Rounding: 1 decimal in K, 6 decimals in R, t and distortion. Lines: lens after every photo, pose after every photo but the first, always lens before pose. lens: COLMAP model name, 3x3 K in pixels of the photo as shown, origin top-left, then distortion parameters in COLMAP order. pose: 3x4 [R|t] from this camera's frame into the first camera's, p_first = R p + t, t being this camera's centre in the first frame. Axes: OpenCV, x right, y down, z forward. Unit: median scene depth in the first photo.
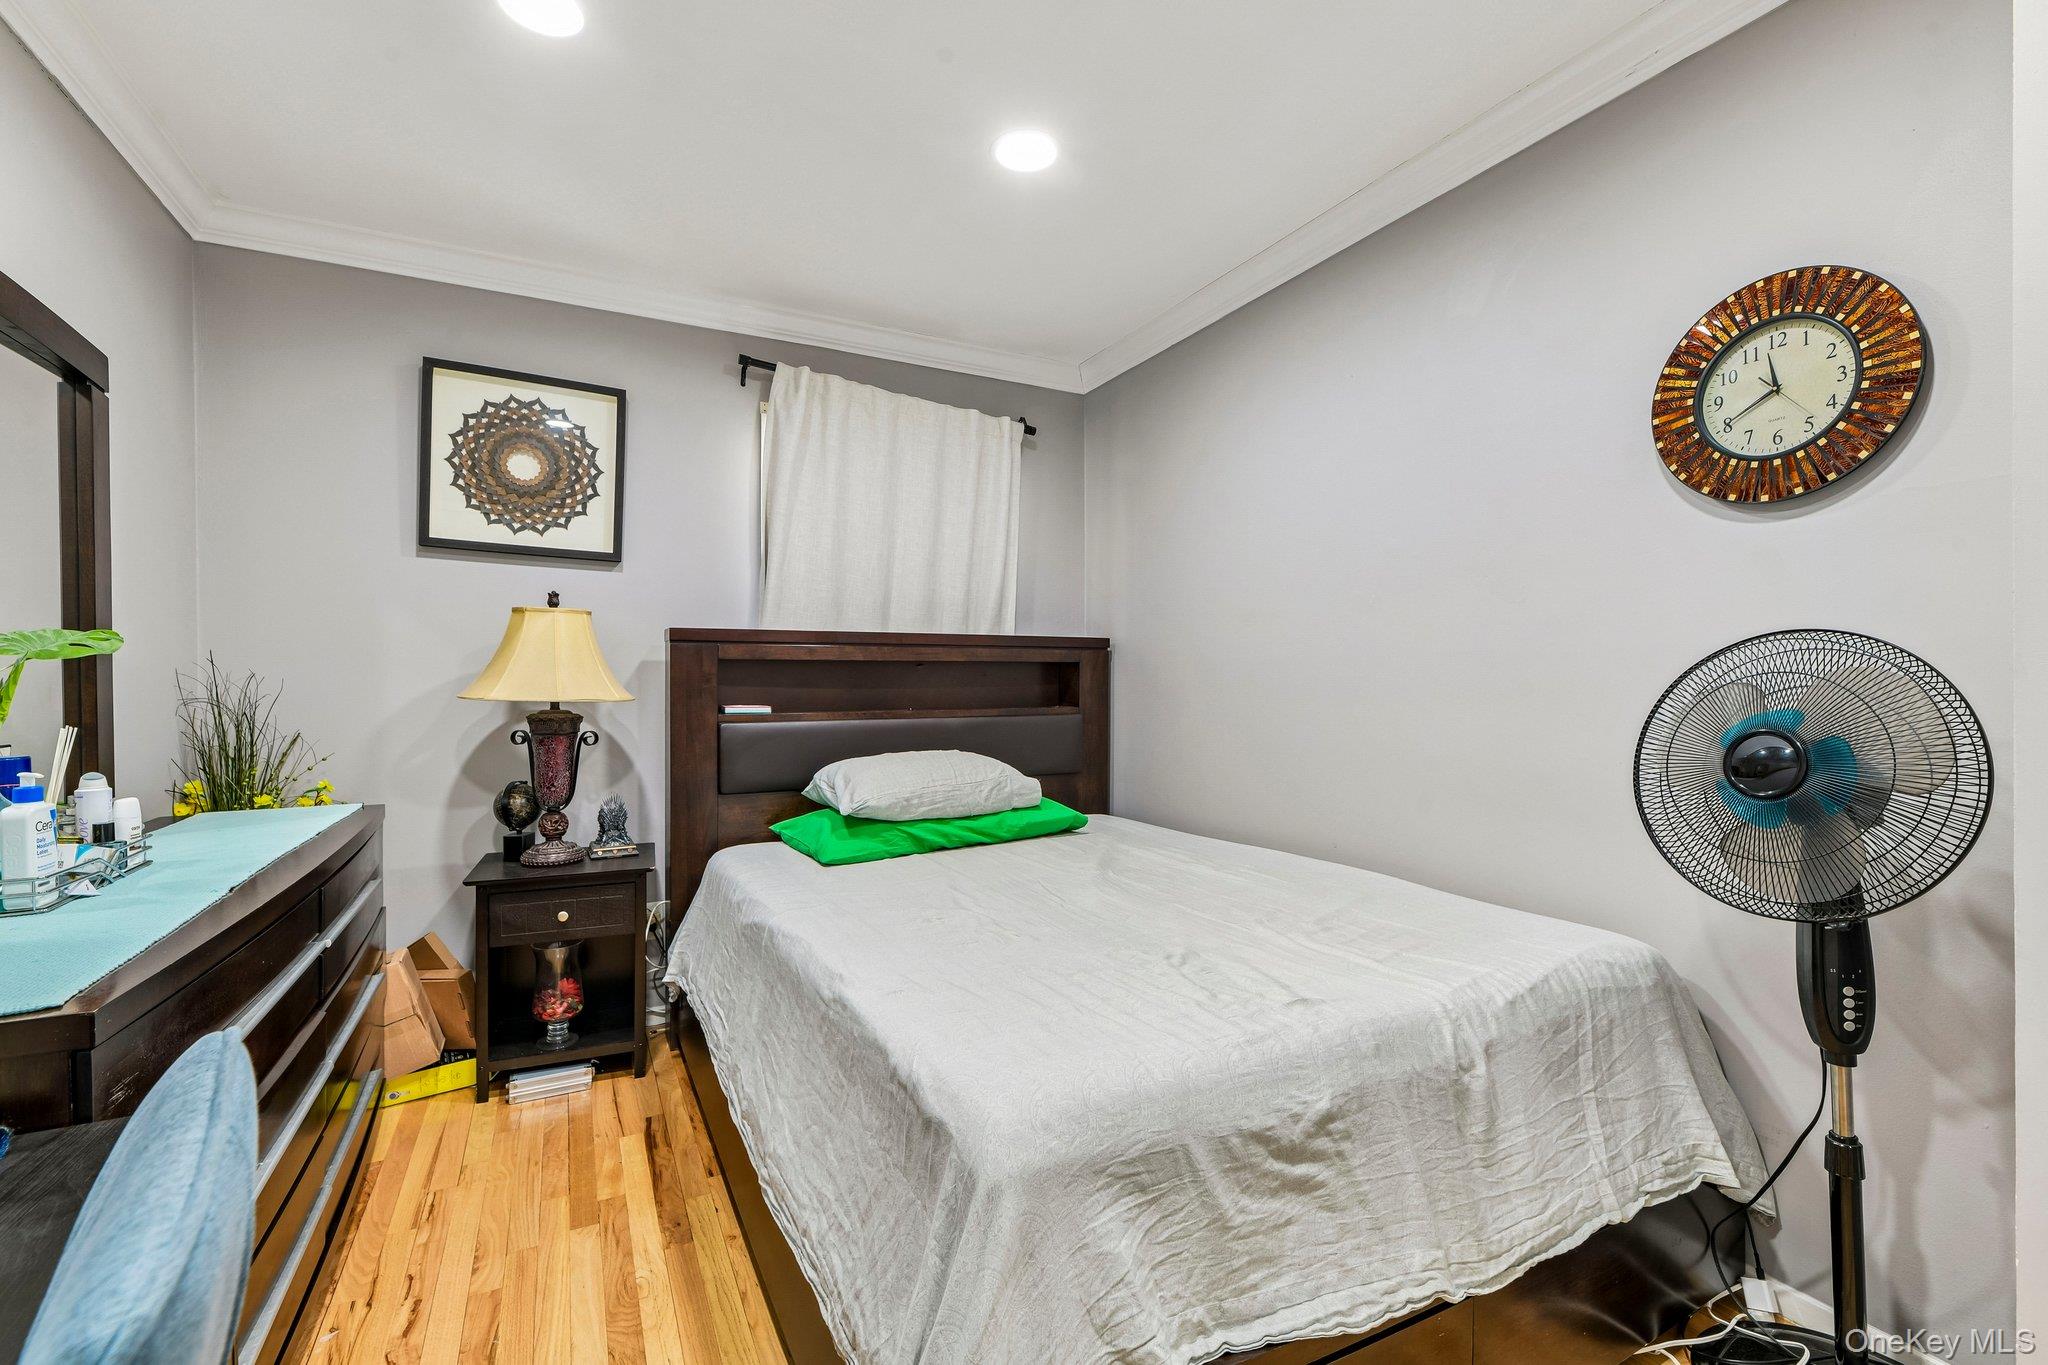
lens RADIAL K [[888.6, 0, 1024.1], [0, 888.6, 686.2], [0, 0, 1]] dist [0.017477, -0.000016]
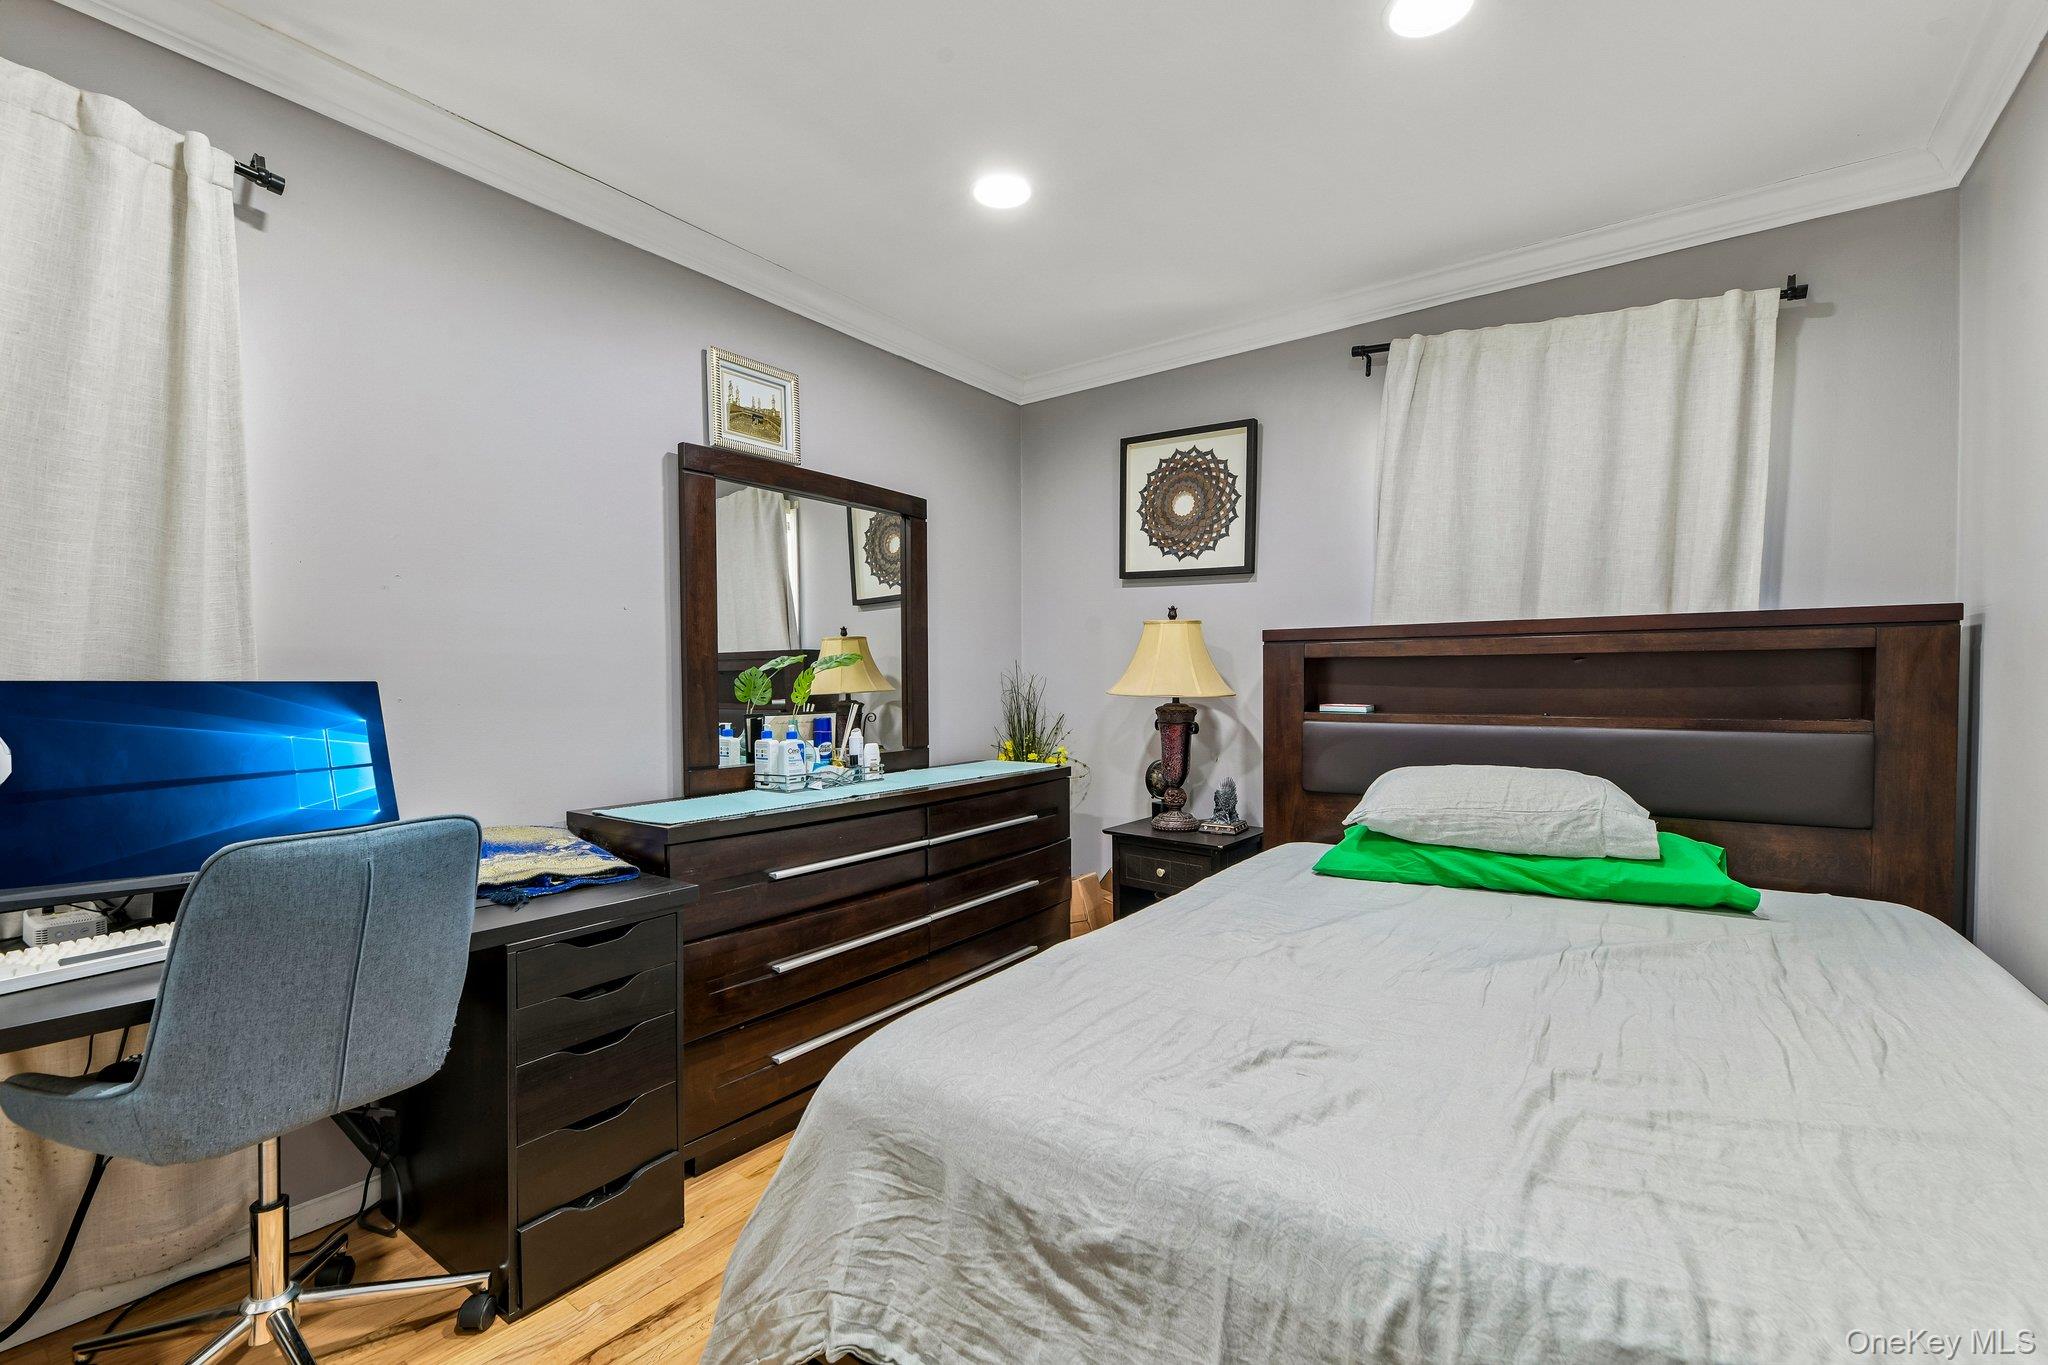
lens RADIAL K [[886.3, 0, 1024.0], [0, 886.3, 682.5], [0, 0, 1]] dist [0.012090, -0.000053]
pose [[0.449261, 0.004045, -0.893391, 0.437393], [-0.002837, 0.999991, 0.003101, -0.004969], [0.893396, 0.001141, 0.449269, 0.260320]]
